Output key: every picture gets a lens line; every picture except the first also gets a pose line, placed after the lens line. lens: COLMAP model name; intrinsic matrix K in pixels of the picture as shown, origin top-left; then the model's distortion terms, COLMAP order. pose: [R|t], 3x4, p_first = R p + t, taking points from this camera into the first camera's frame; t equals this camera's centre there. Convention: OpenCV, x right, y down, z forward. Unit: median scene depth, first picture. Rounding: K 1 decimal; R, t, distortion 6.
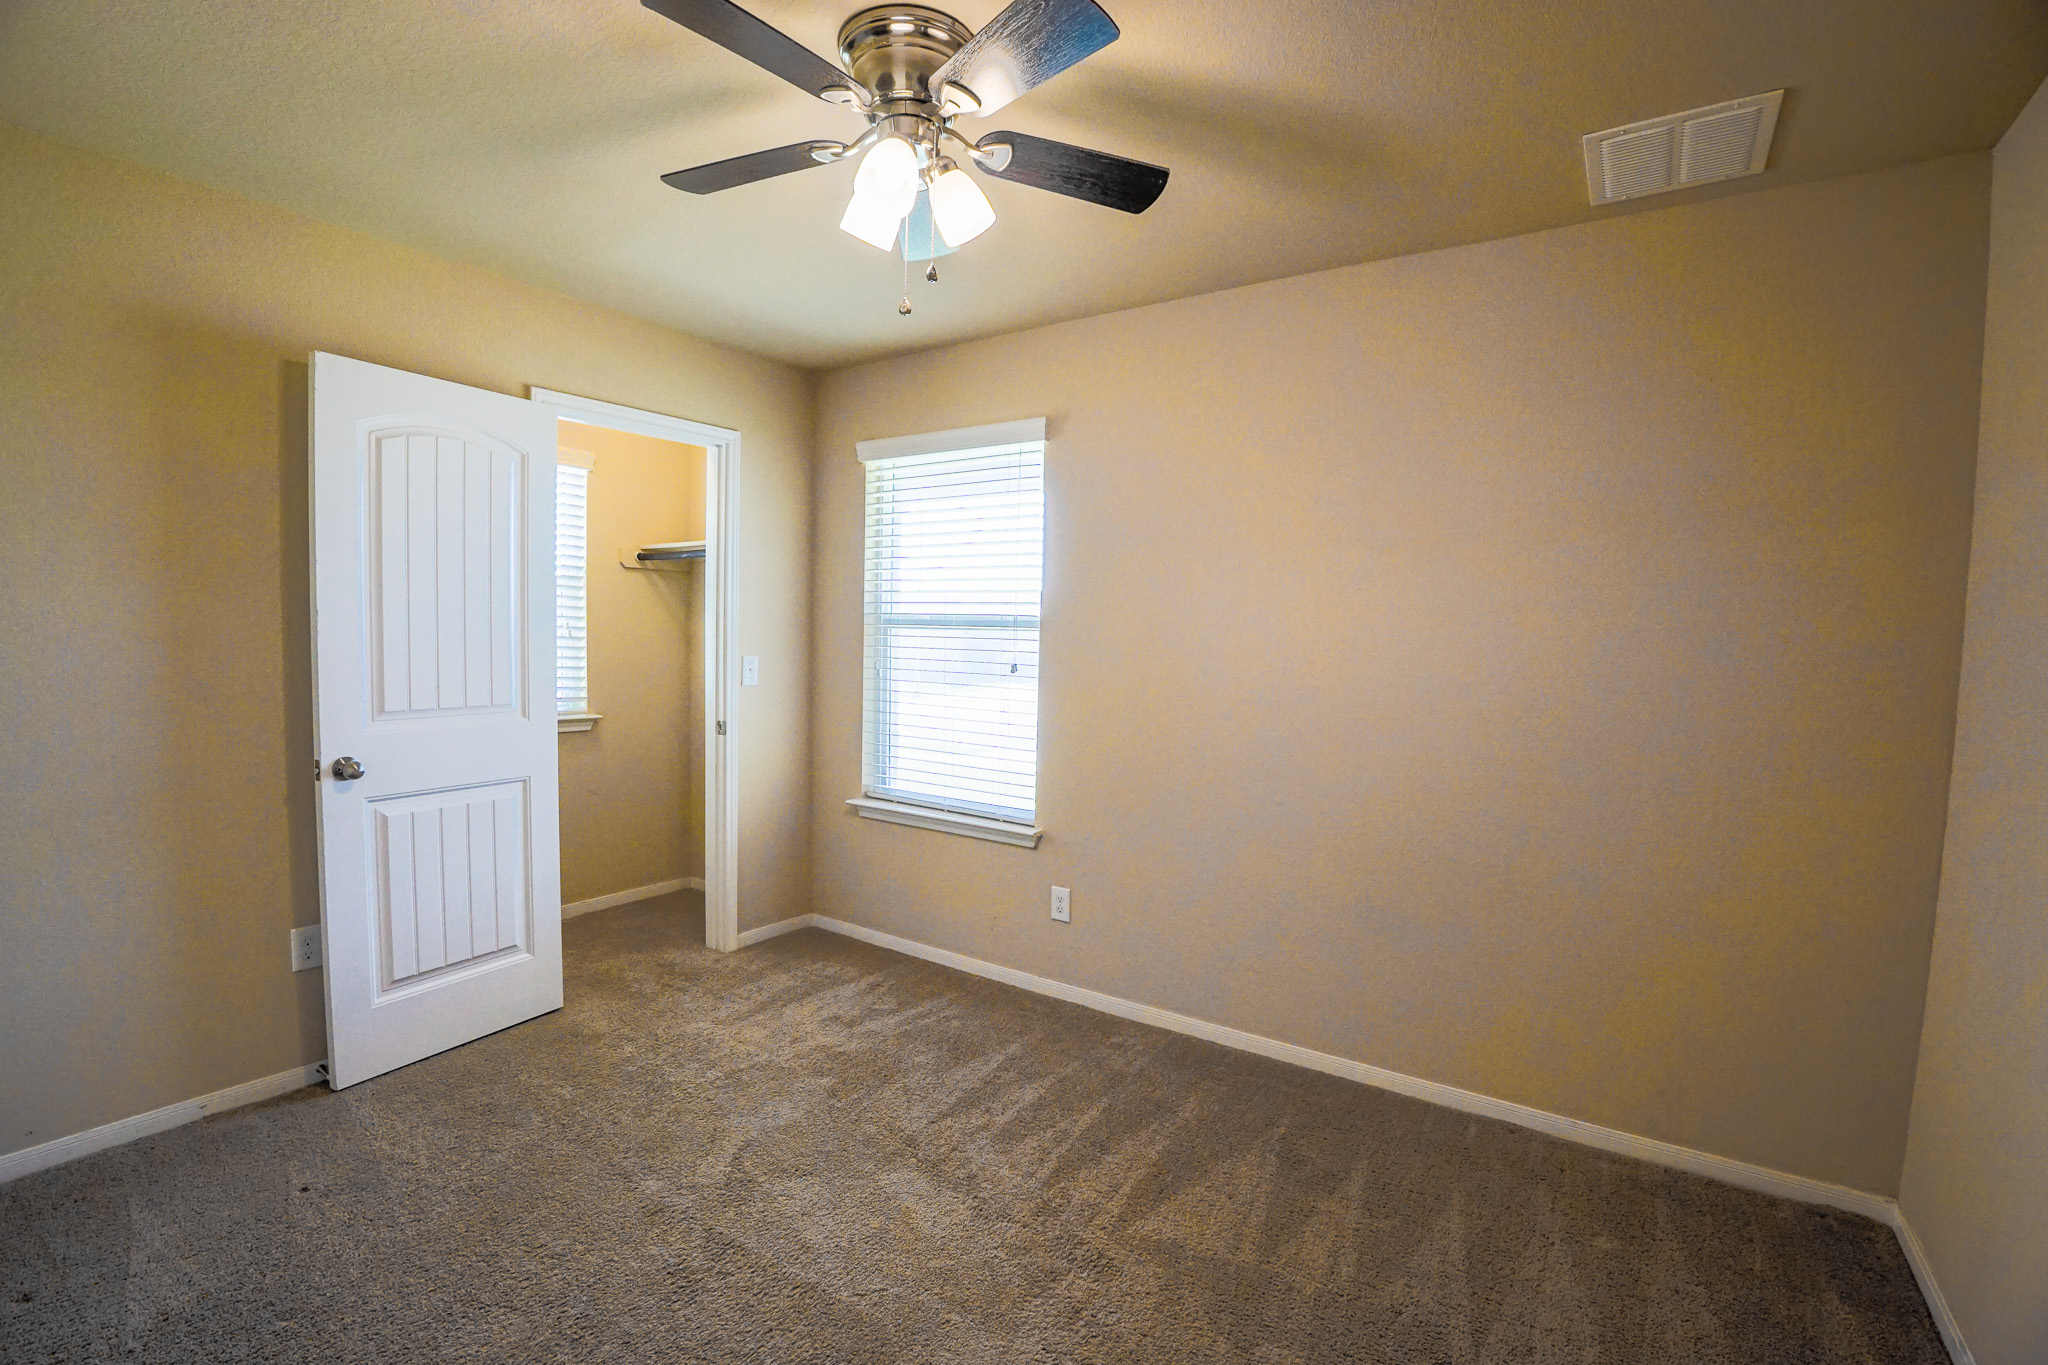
lens RADIAL K [[894.5, 0, 1028.9], [0, 894.5, 677.3], [0, 0, 1]] dist [-0.003304, -0.000156]
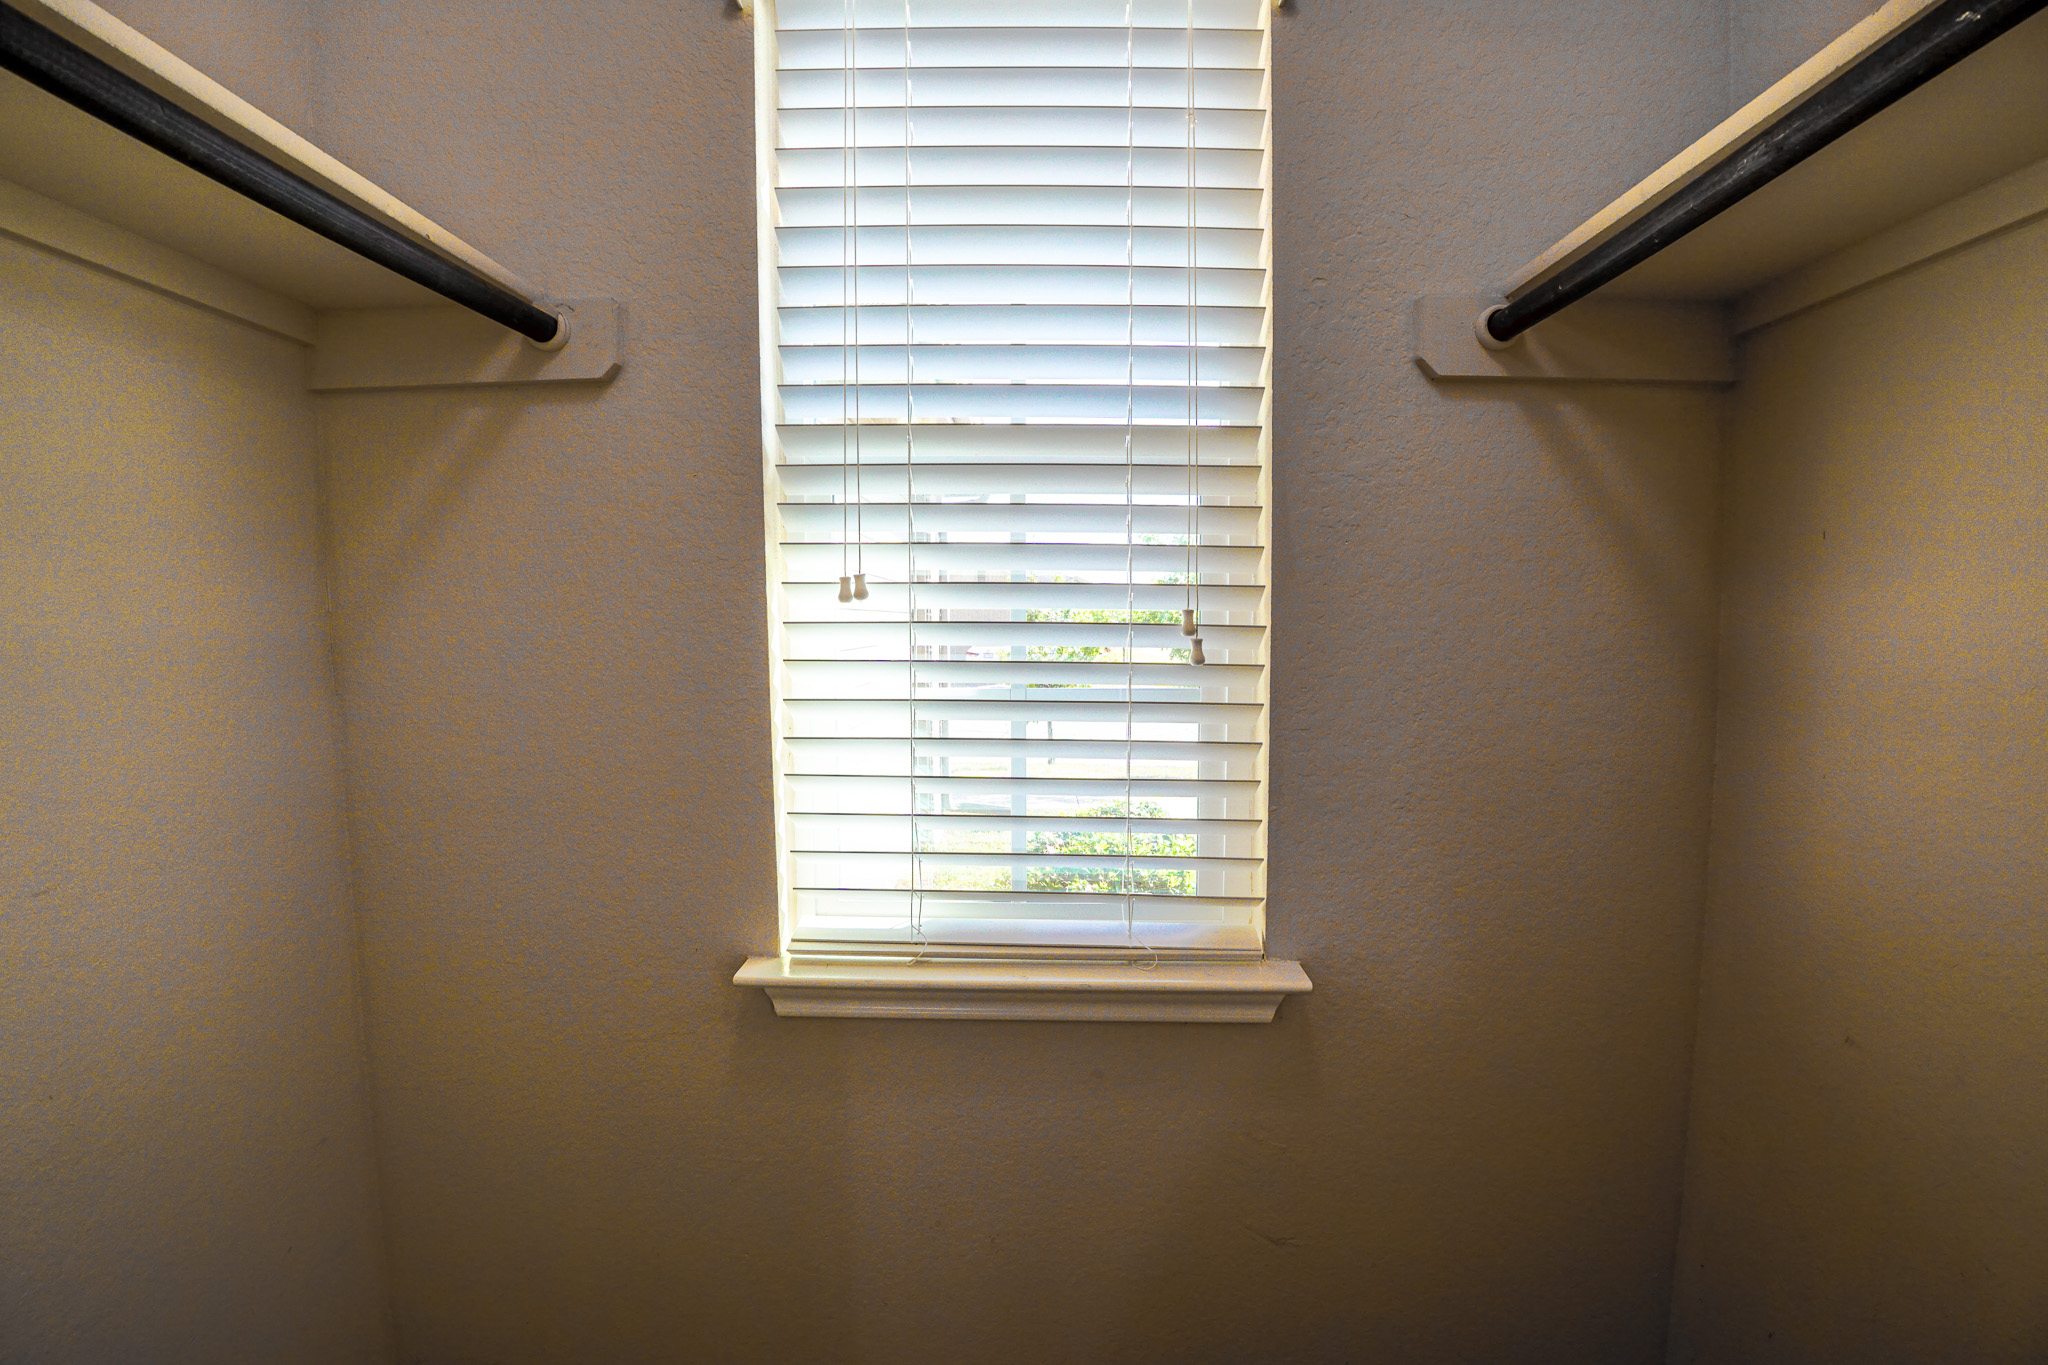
lens RADIAL K [[894.5, 0, 1031.3], [0, 894.5, 674.3], [0, 0, 1]] dist [-0.003304, -0.000156]
pose [[0.551529, 0.013782, -0.834042, -0.313846], [-0.022484, 0.999746, 0.001652, -0.040429], [0.833853, 0.017842, 0.551699, 0.791127]]
